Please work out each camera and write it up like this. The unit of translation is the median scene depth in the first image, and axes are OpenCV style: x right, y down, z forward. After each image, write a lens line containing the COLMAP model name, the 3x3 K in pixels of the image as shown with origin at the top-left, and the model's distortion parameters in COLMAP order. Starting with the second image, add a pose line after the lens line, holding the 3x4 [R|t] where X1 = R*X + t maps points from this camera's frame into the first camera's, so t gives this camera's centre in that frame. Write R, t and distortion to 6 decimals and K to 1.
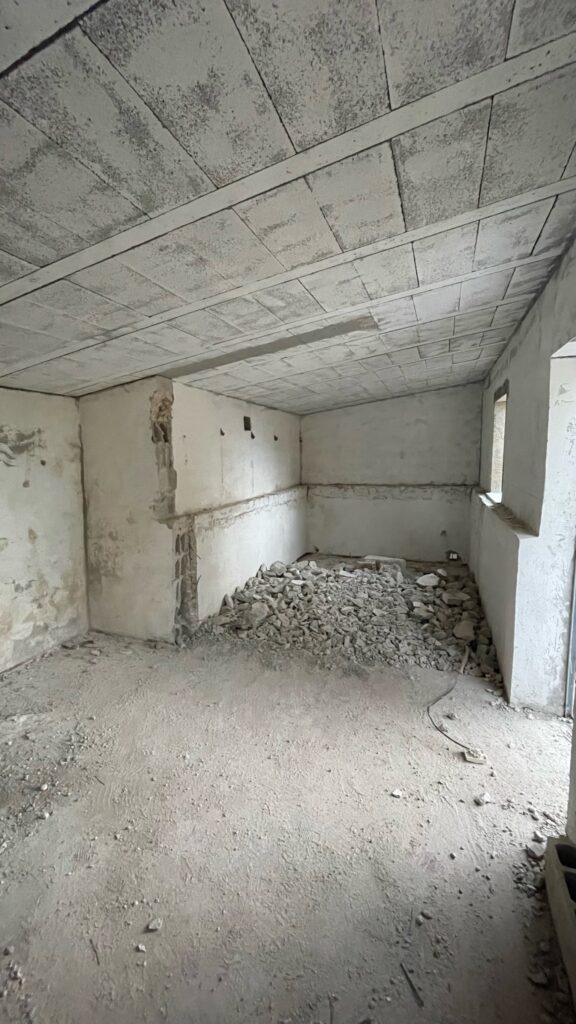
lens RADIAL K [[413.3, 0, 284.3], [0, 413.3, 507.9], [0, 0, 1]] dist [0.000743, 0.000652]
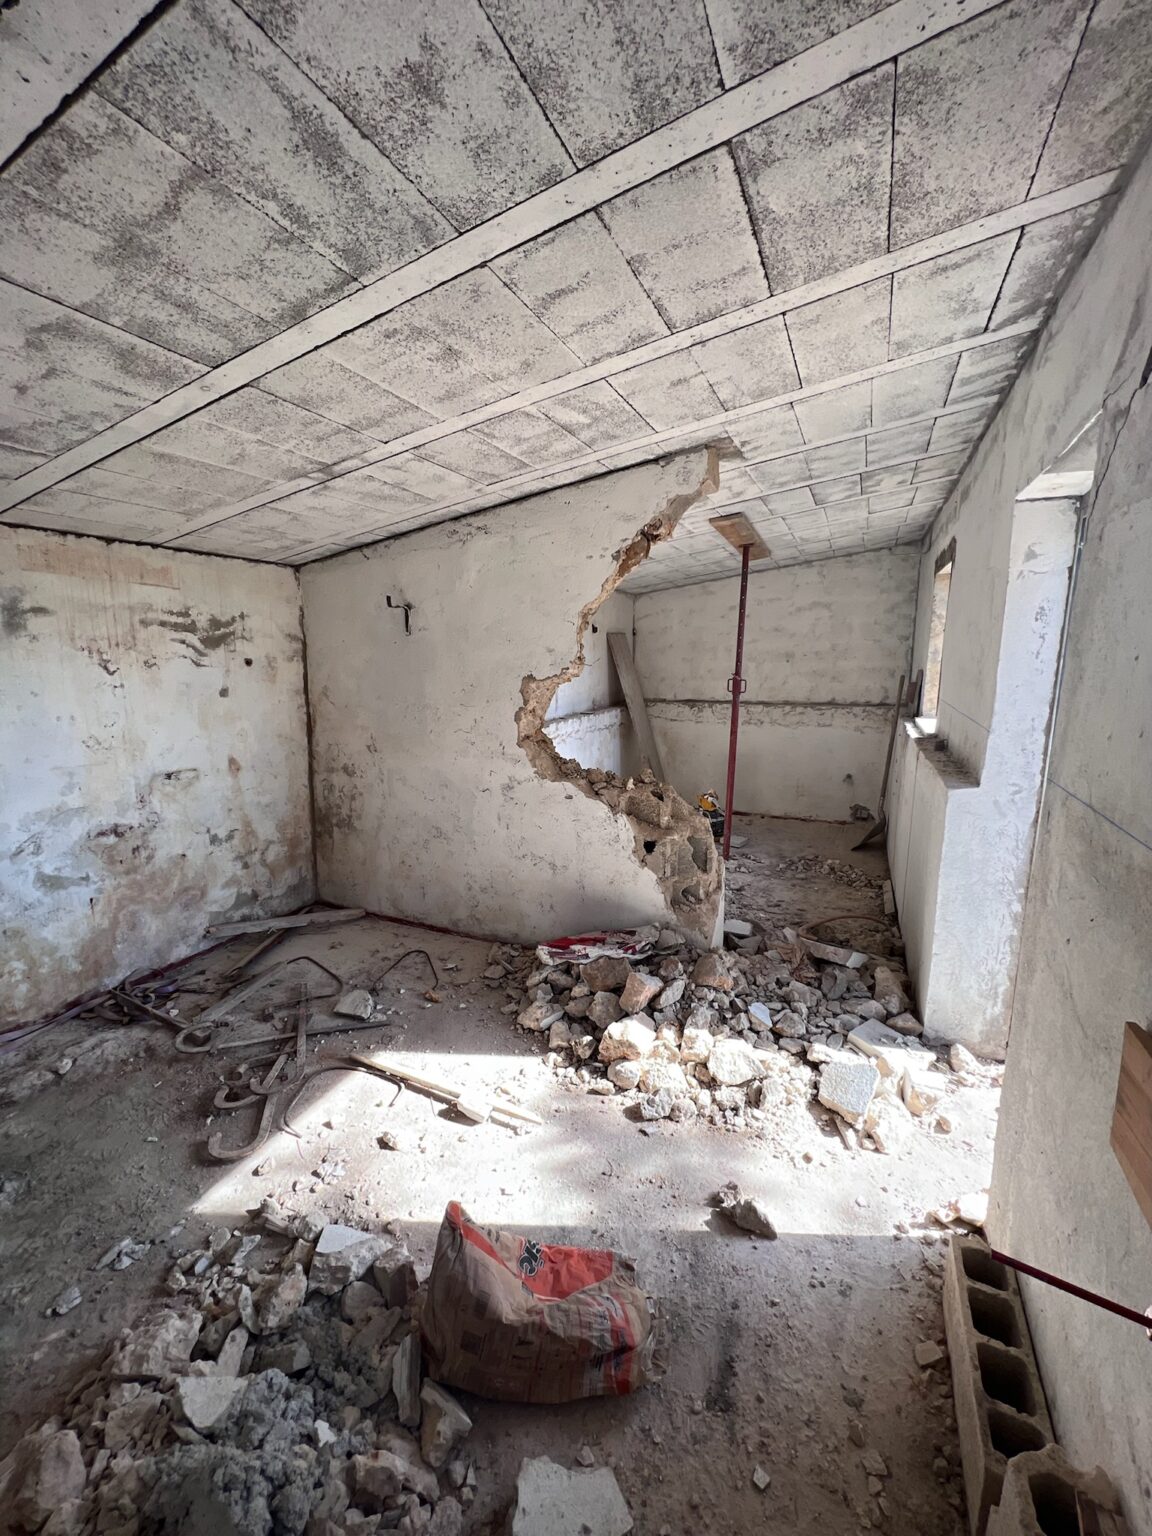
lens RADIAL K [[613.3, 0, 574.8], [0, 613.3, 767.5], [0, 0, 1]] dist [0.000491, -0.000471]
pose [[0.997095, 0.024156, -0.072237, 0.061480], [-0.020360, 0.998395, 0.052844, 0.003005], [0.073398, -0.051220, 0.995987, 0.008890]]
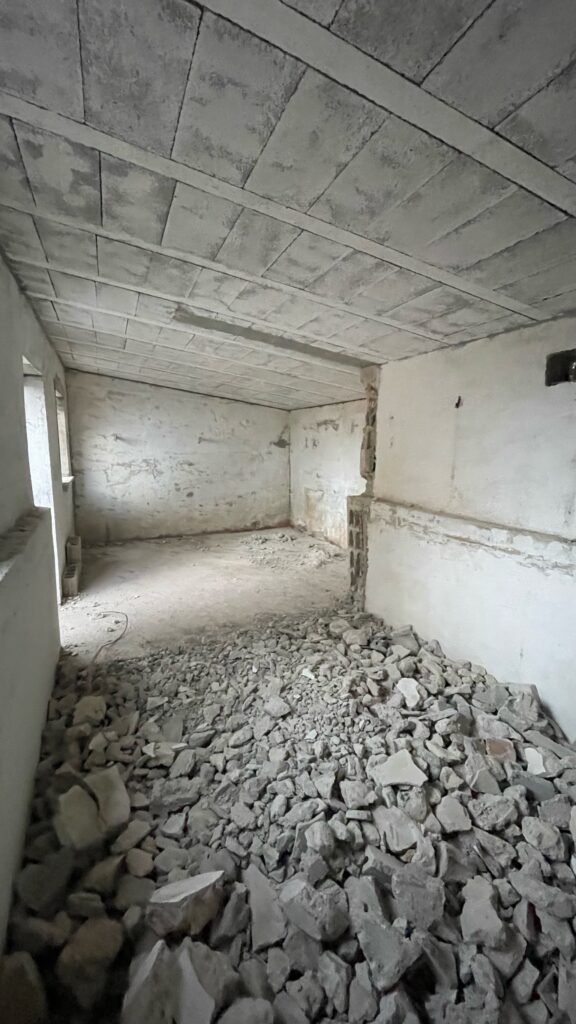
lens RADIAL K [[413.3, 0, 284.4], [0, 413.3, 508.9], [0, 0, 1]] dist [0.000743, 0.000652]
pose [[-0.720468, 0.117907, -0.683391, 0.991351], [-0.088341, 0.961808, 0.259078, -0.322464], [0.687838, 0.247029, -0.682536, 2.513317]]
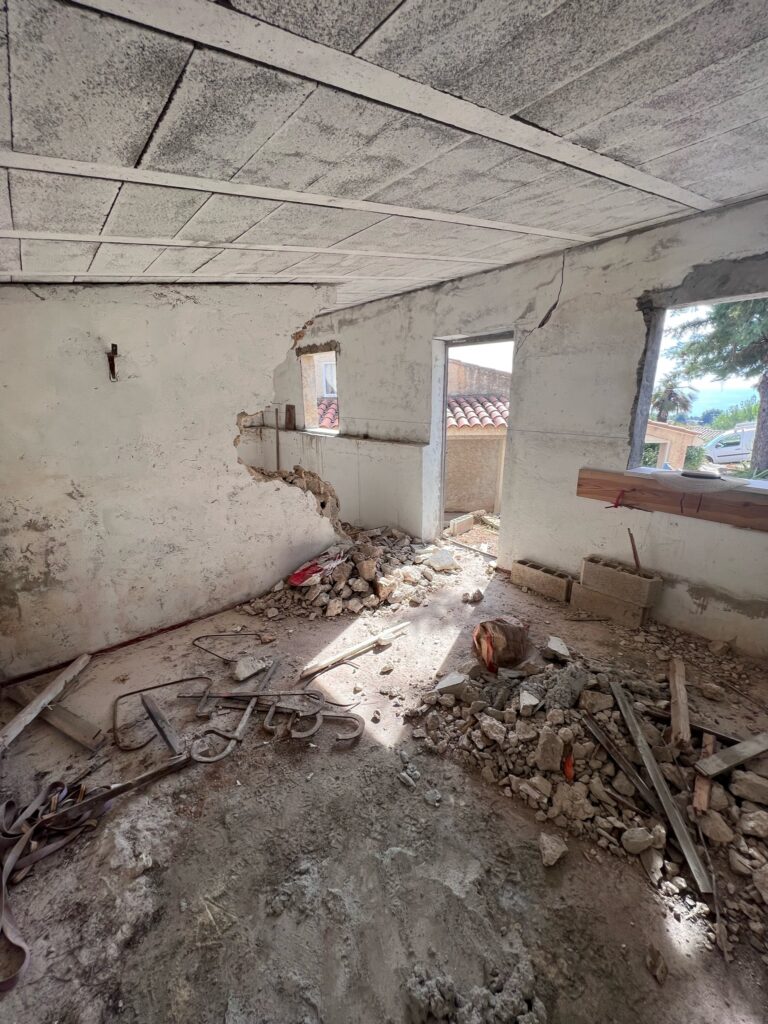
lens RADIAL K [[408.9, 0, 384.2], [0, 408.9, 511.4], [0, 0, 1]] dist [0.000491, -0.000471]
pose [[0.487748, -0.233279, 0.841239, -1.113866], [0.121057, 0.972399, 0.199461, -0.025640], [-0.864550, 0.004551, 0.502526, 0.321905]]
